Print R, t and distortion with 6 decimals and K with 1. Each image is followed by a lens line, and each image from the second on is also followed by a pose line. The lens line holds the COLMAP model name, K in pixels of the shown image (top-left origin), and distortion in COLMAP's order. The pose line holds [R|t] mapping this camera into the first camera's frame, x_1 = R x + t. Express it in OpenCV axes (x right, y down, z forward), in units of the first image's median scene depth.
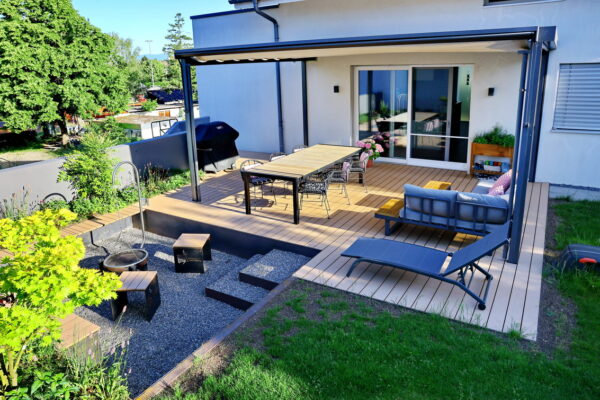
lens RADIAL K [[405.8, 0, 307.9], [0, 405.8, 189.3], [0, 0, 1]] dist [-0.075104, 0.047513]
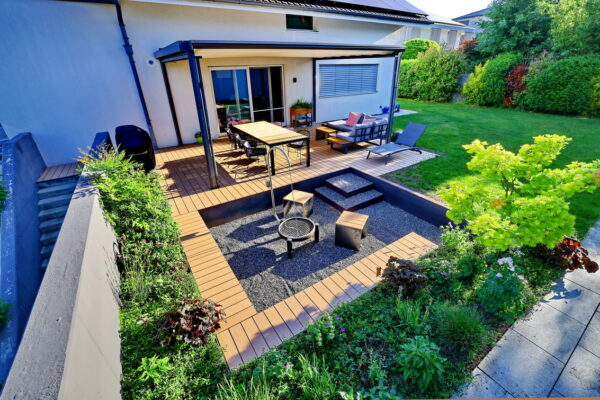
lens RADIAL K [[260.7, 0, 309.9], [0, 260.7, 197.8], [0, 0, 1]] dist [-0.036018, 0.007693]
pose [[0.433839, -0.395240, 0.809672, -0.790148], [0.266954, 0.914684, 0.303462, -0.097879], [-0.860534, 0.084491, 0.502336, 0.409784]]
